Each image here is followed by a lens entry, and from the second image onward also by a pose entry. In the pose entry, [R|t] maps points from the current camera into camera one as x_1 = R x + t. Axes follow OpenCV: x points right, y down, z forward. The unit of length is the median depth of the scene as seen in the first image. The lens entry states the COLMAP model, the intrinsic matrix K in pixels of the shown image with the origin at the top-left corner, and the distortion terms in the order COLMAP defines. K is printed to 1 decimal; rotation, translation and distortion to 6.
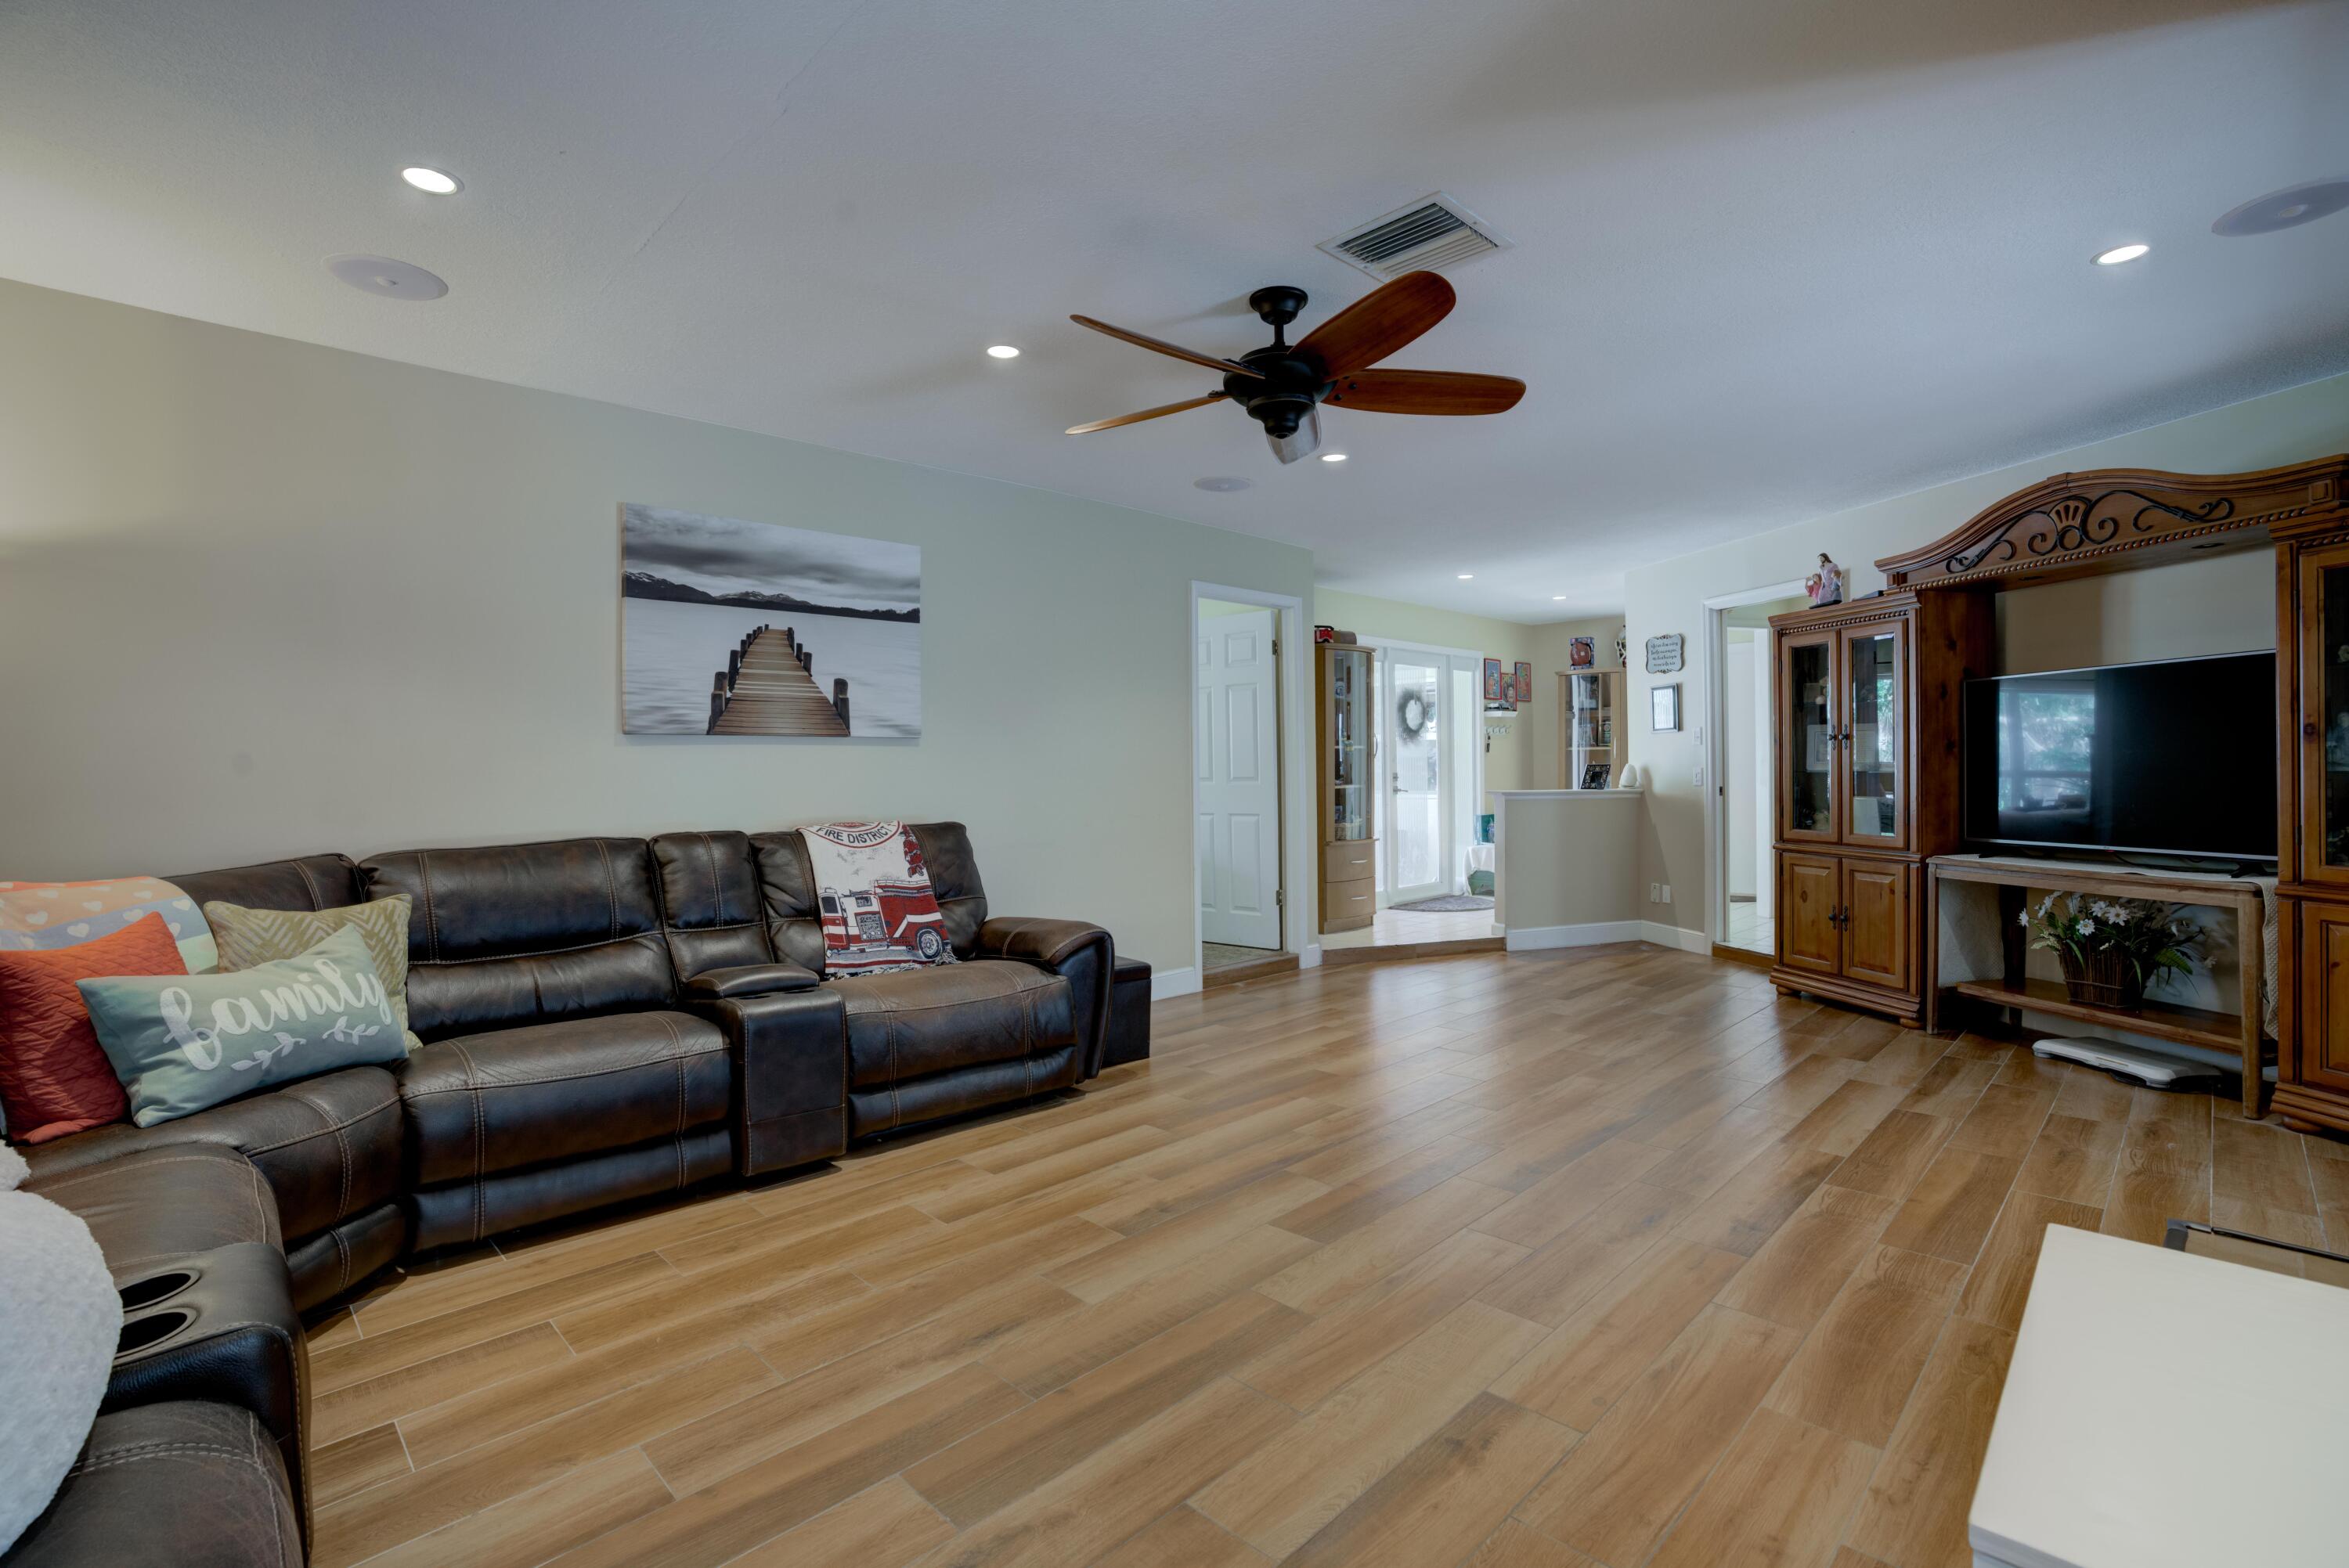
lens RADIAL K [[1104.4, 0, 1177.8], [0, 1104.4, 759.7], [0, 0, 1]] dist [-0.078001, 0.031481]
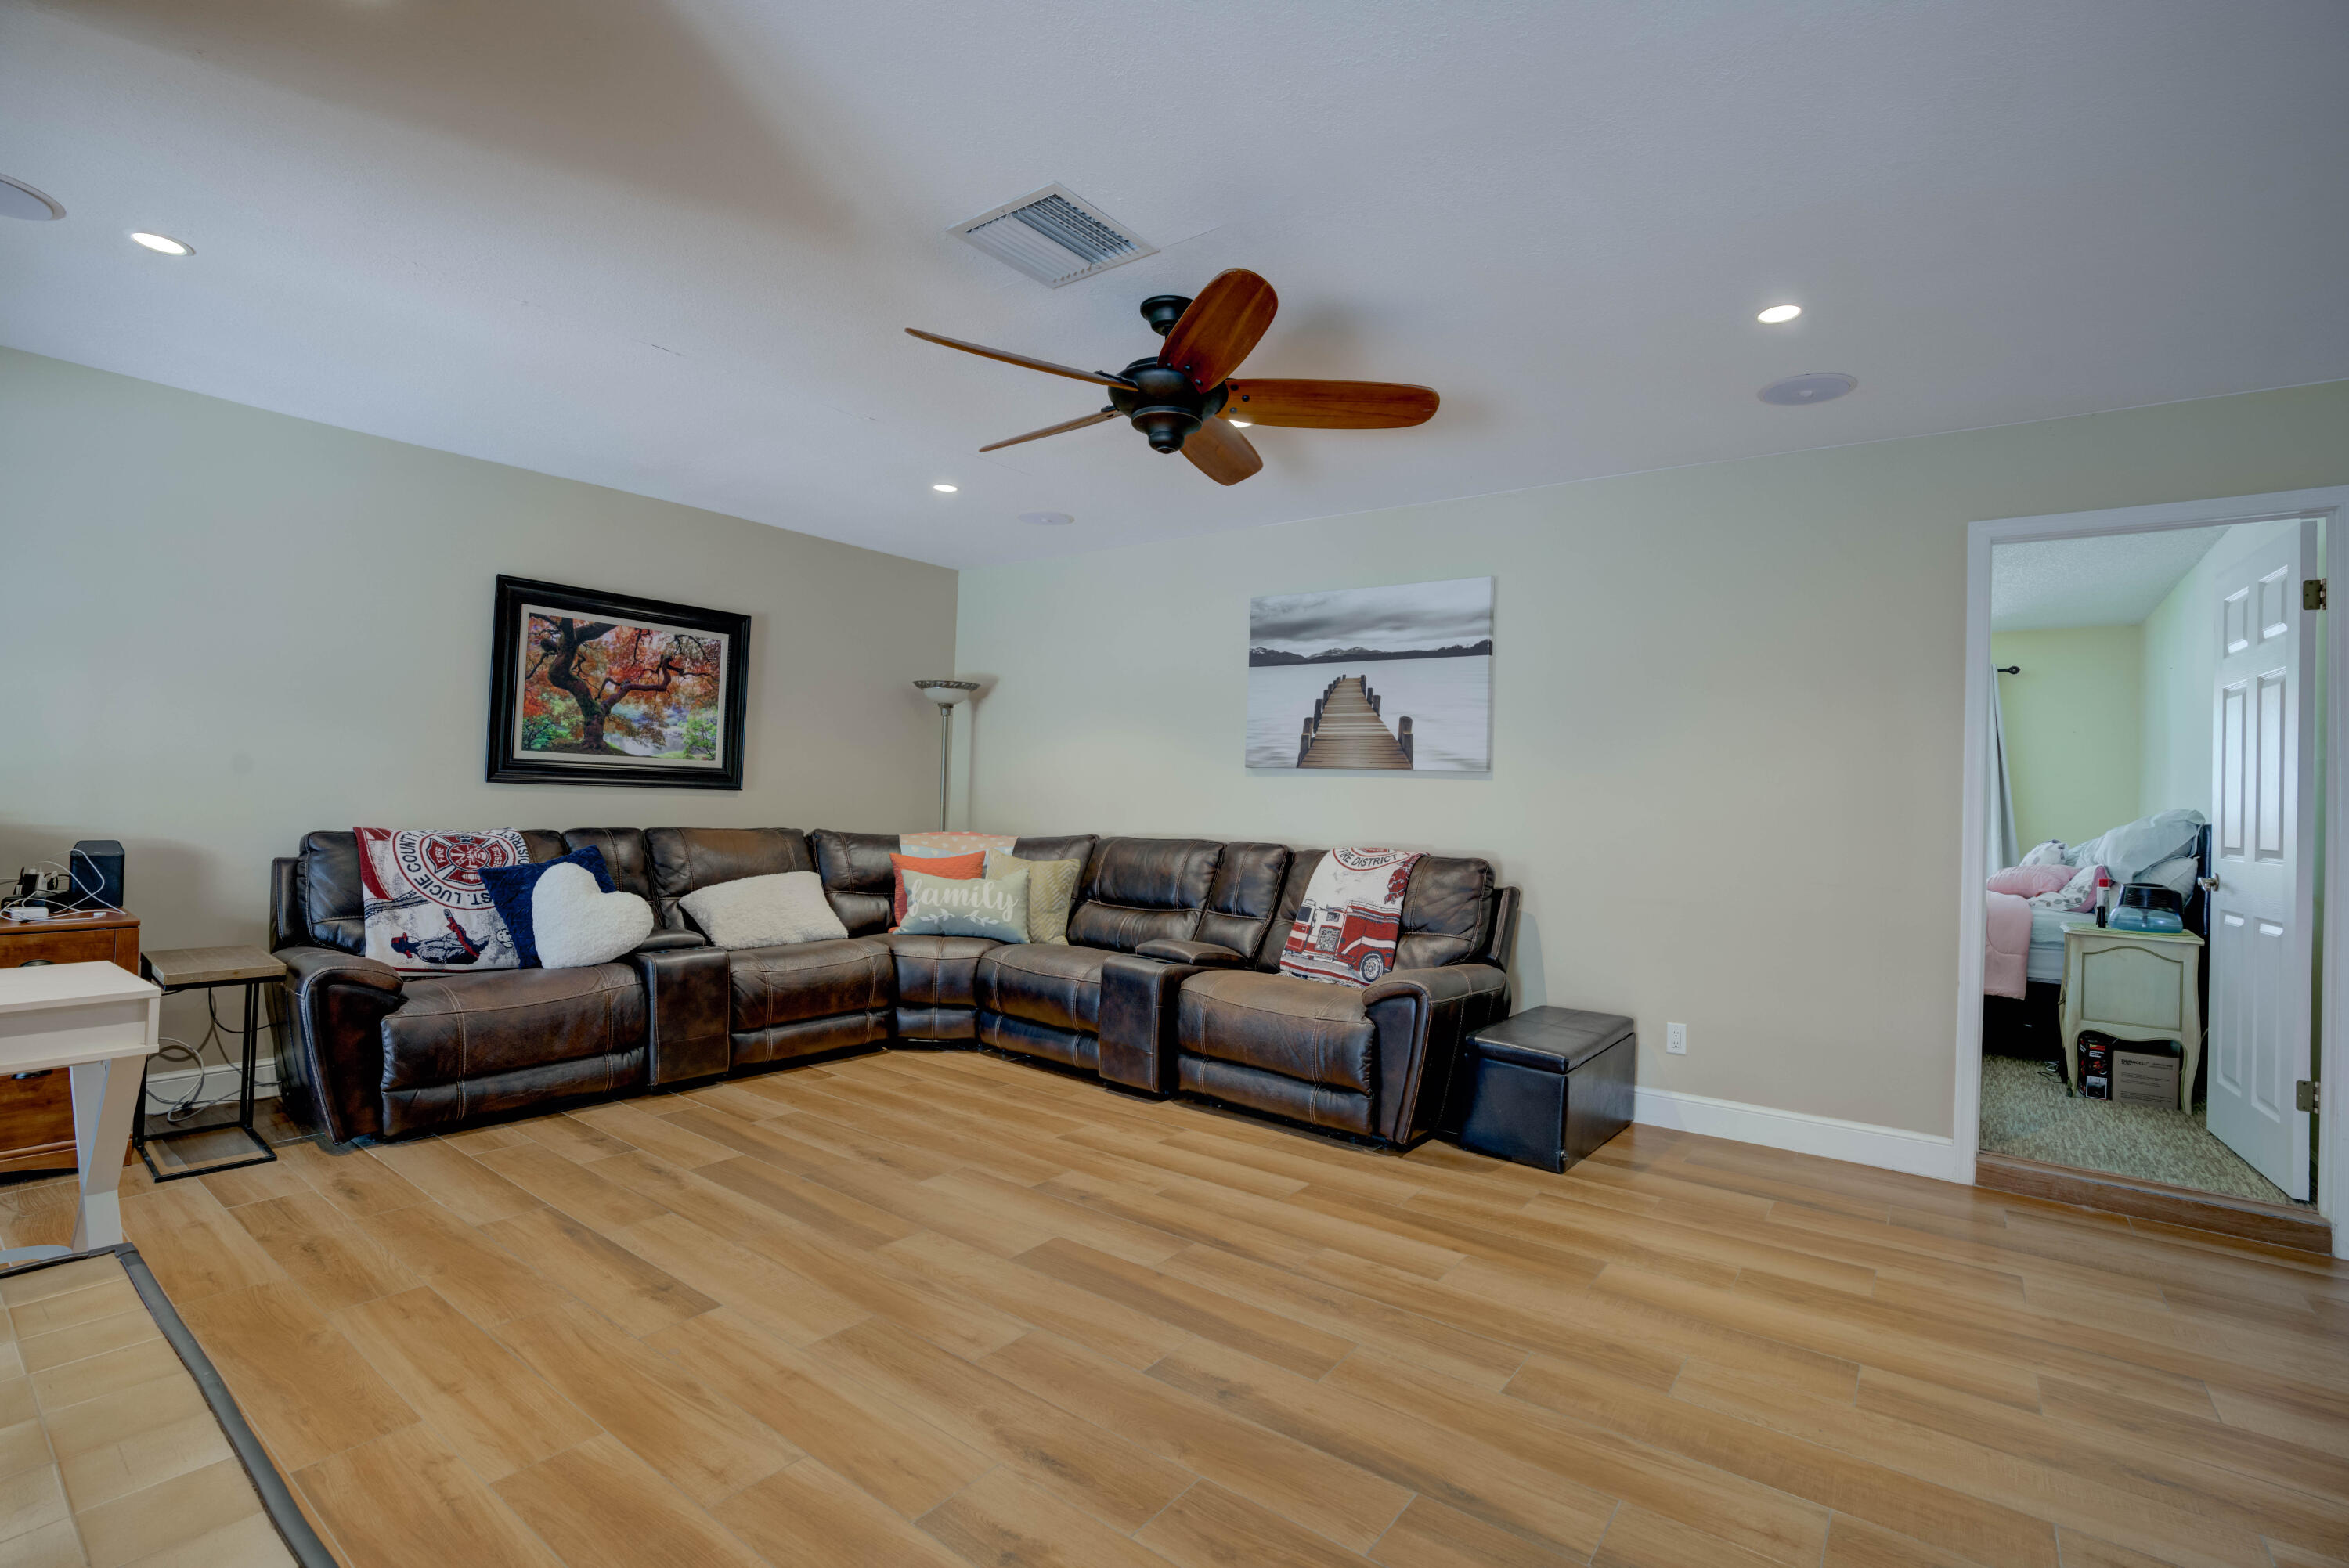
lens RADIAL K [[1104.4, 0, 1177.8], [0, 1104.4, 759.7], [0, 0, 1]] dist [-0.078001, 0.031481]
pose [[0.123623, -0.011996, -0.992257, 0.855215], [-0.026654, 0.999526, -0.015405, -0.009799], [0.991971, 0.028352, 0.123244, 0.740314]]
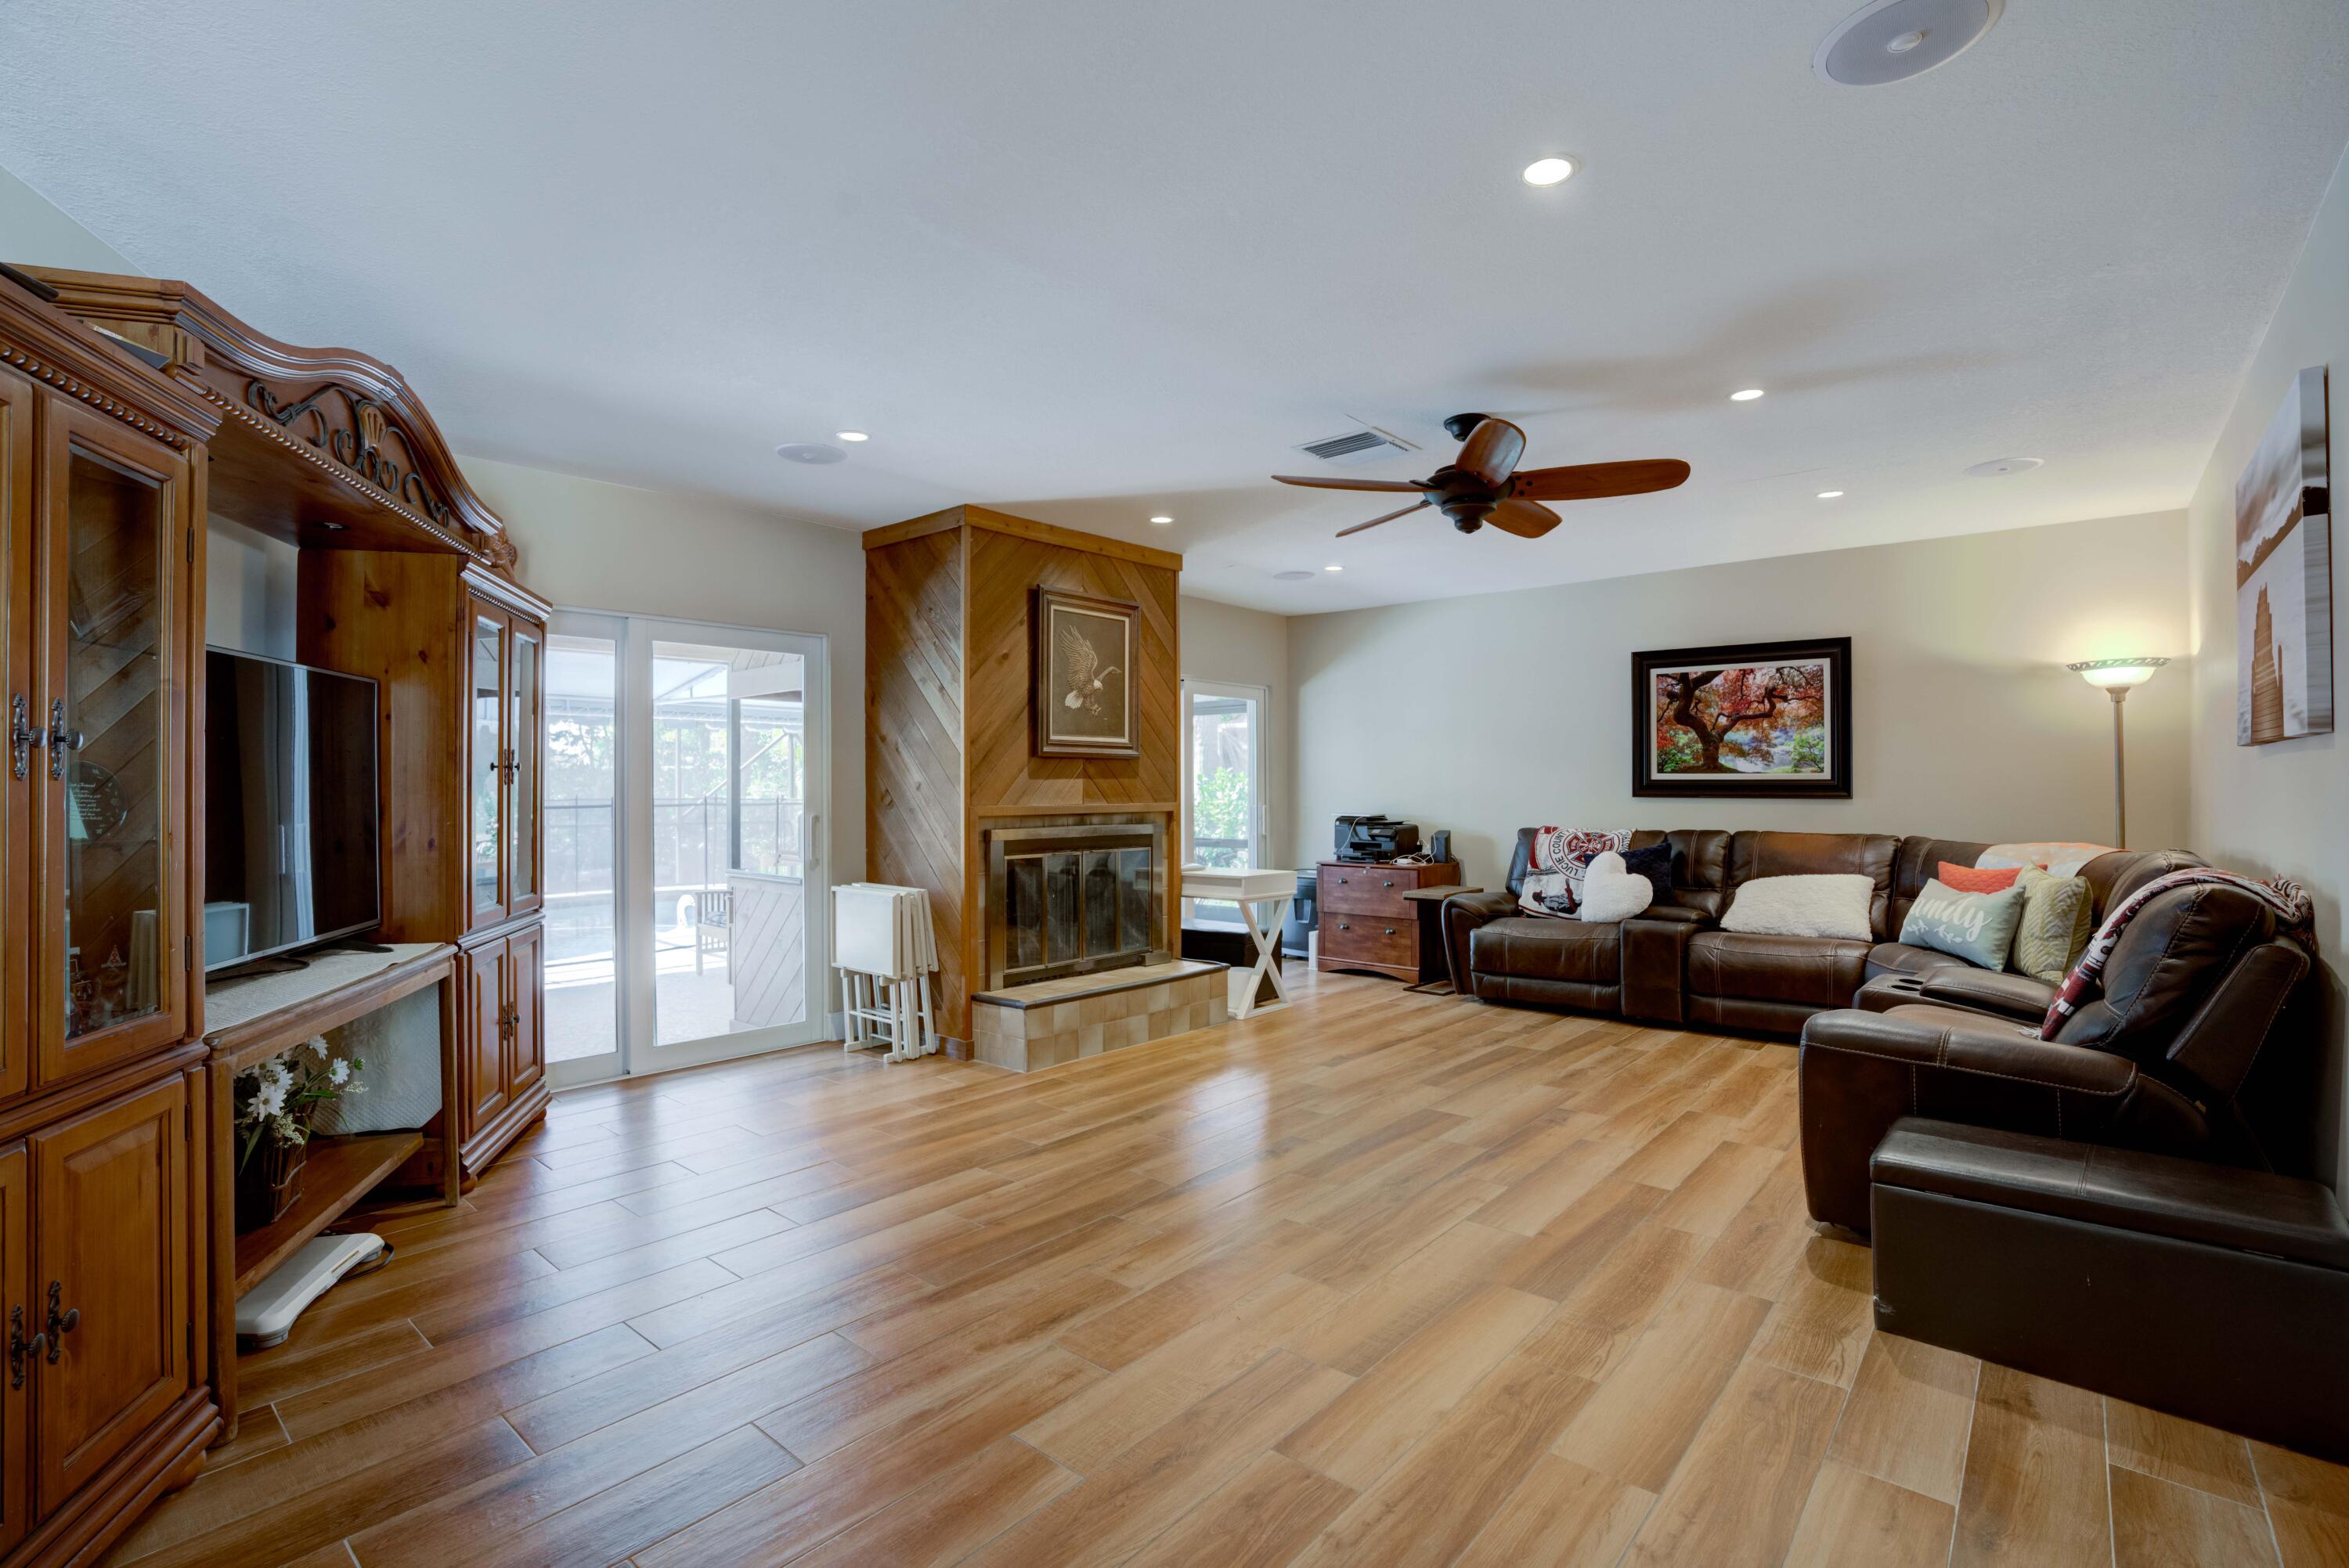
lens RADIAL K [[1083.2, 0, 1174.5], [0, 1083.2, 784.0], [0, 0, 1]] dist [0.001360, 0.000093]
pose [[-0.997447, 0.019146, -0.068794, 0.424945], [0.019671, 0.999782, -0.006950, -0.005774], [0.068646, -0.008286, -0.997607, 1.816921]]
